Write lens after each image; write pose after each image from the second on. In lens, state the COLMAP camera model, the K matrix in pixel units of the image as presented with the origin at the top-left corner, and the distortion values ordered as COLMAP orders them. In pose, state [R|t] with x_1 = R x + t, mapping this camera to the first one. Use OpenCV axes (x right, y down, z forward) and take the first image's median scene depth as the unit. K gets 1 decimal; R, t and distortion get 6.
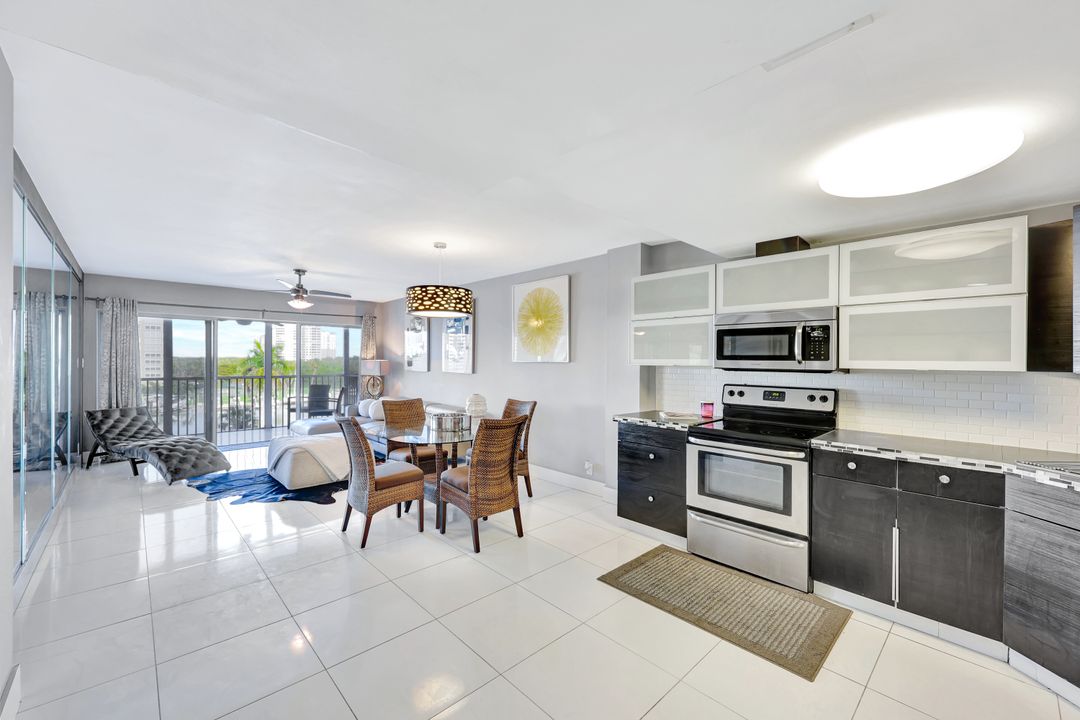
lens RADIAL K [[434.2, 0, 531.7], [0, 434.2, 361.7], [0, 0, 1]] dist [-0.003303, -0.000183]
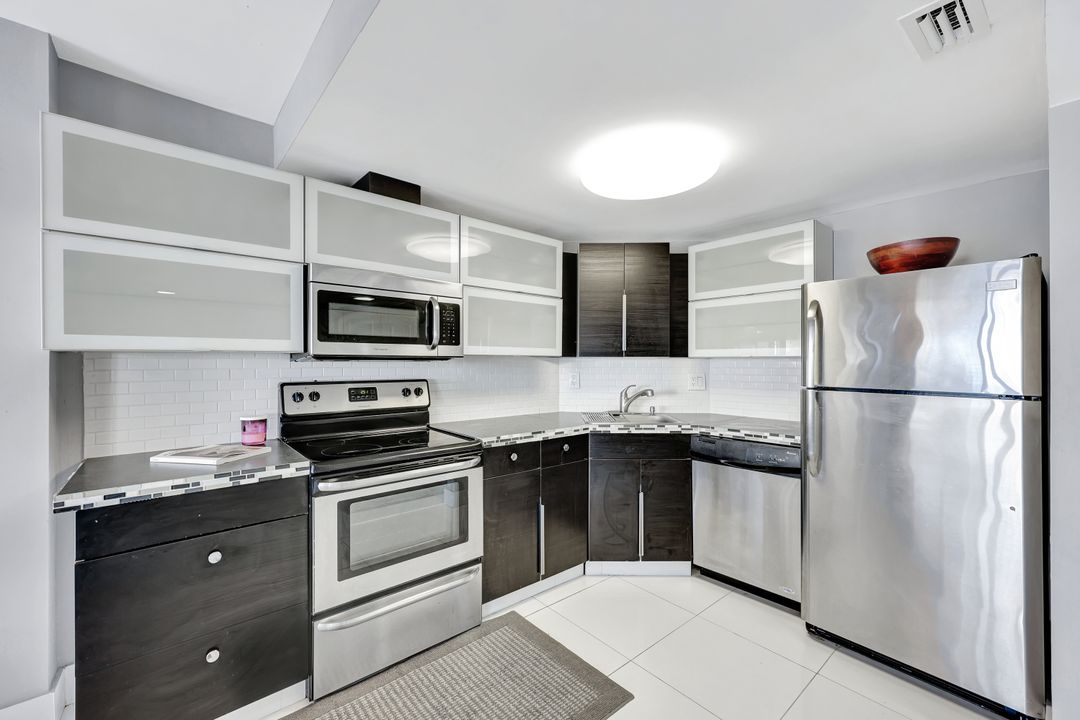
lens RADIAL K [[441.7, 0, 542.2], [0, 441.7, 359.5], [0, 0, 1]] dist [0.002393, 0.000143]
pose [[0.032646, -0.004238, 0.999458, -0.112422], [-0.000770, 0.999991, 0.004265, 0.012212], [-0.999467, -0.000909, 0.032642, 0.467402]]
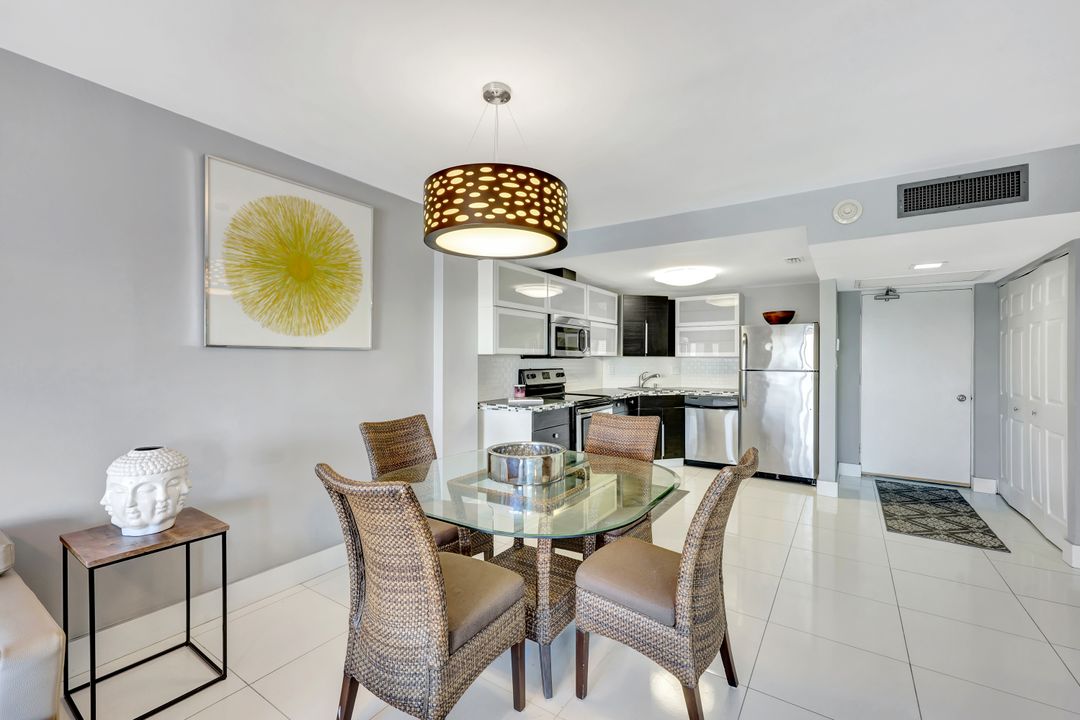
lens RADIAL K [[451.6, 0, 544.5], [0, 451.6, 359.0], [0, 0, 1]] dist [0.000121, 0.000032]
pose [[-0.229835, -0.009992, 0.973178, -0.601297], [-0.004212, 0.999948, 0.009272, 0.007308], [-0.973221, -0.001968, -0.229865, 0.924186]]
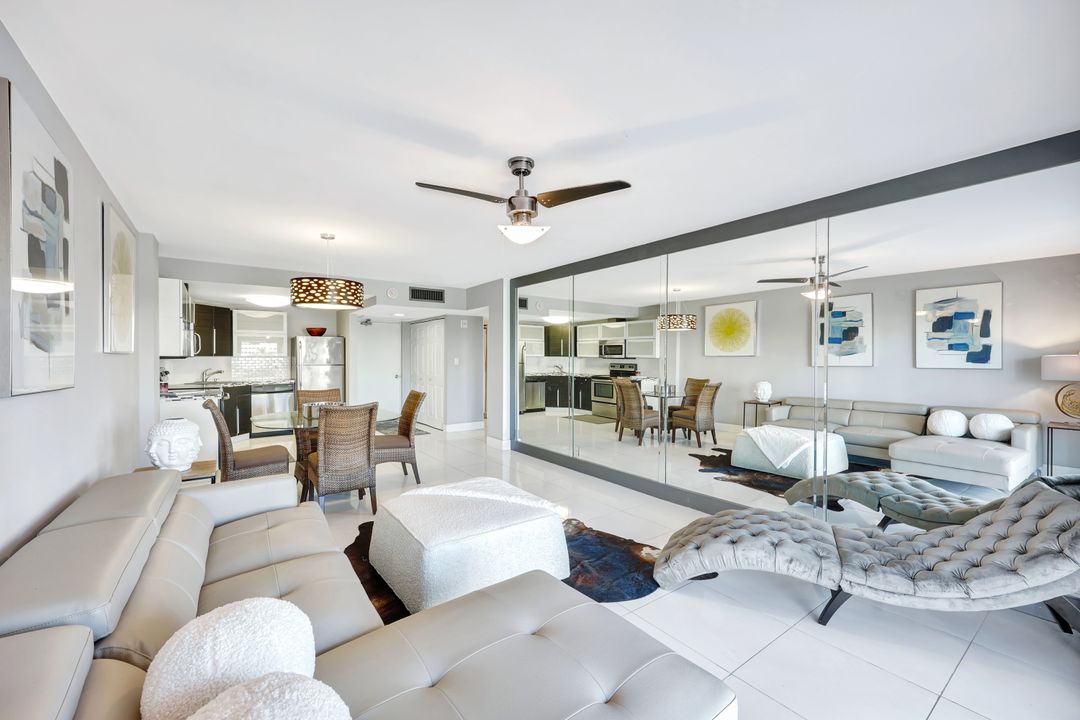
lens RADIAL K [[445.7, 0, 537.0], [0, 445.7, 354.9], [0, 0, 1]] dist [-0.000206, -0.000046]
pose [[-0.993193, -0.008881, 0.116142, -0.702420], [-0.008973, 0.999960, -0.000269, -0.002510], [-0.116135, -0.001309, -0.993233, 1.720813]]
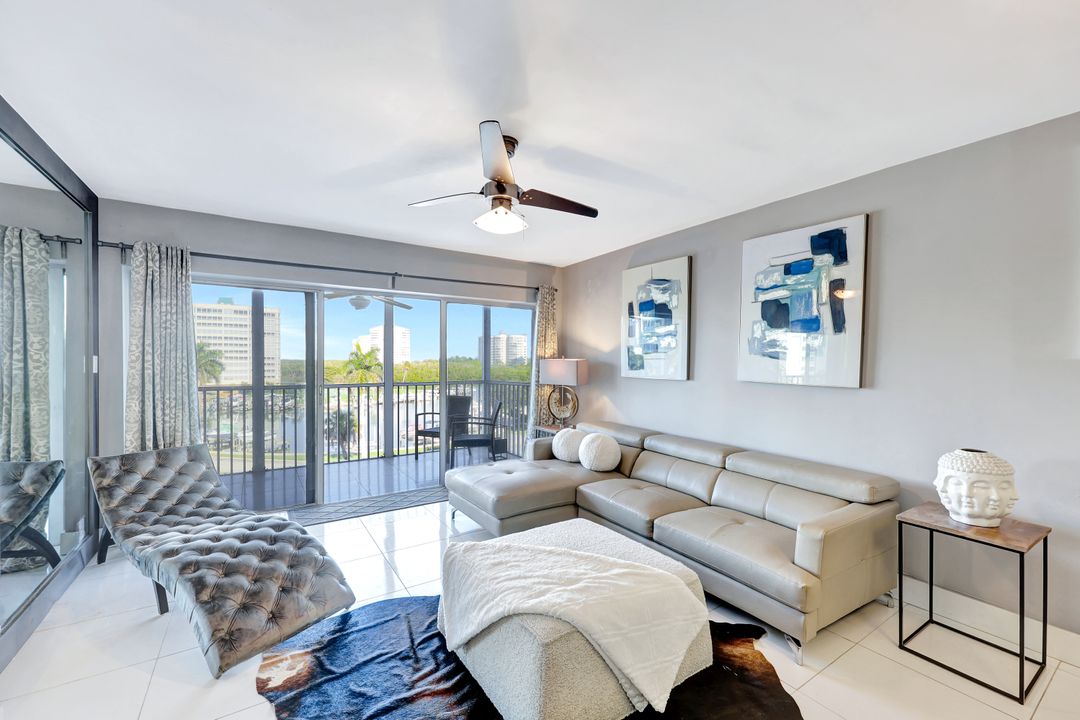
lens RADIAL K [[437.8, 0, 538.9], [0, 437.8, 367.3], [0, 0, 1]] dist [-0.001028, -0.000101]
pose [[0.986221, 0.000518, -0.165430, -0.498417], [0.000816, 0.999968, 0.007996, 0.003784], [0.165429, -0.008020, 0.986189, 0.679324]]
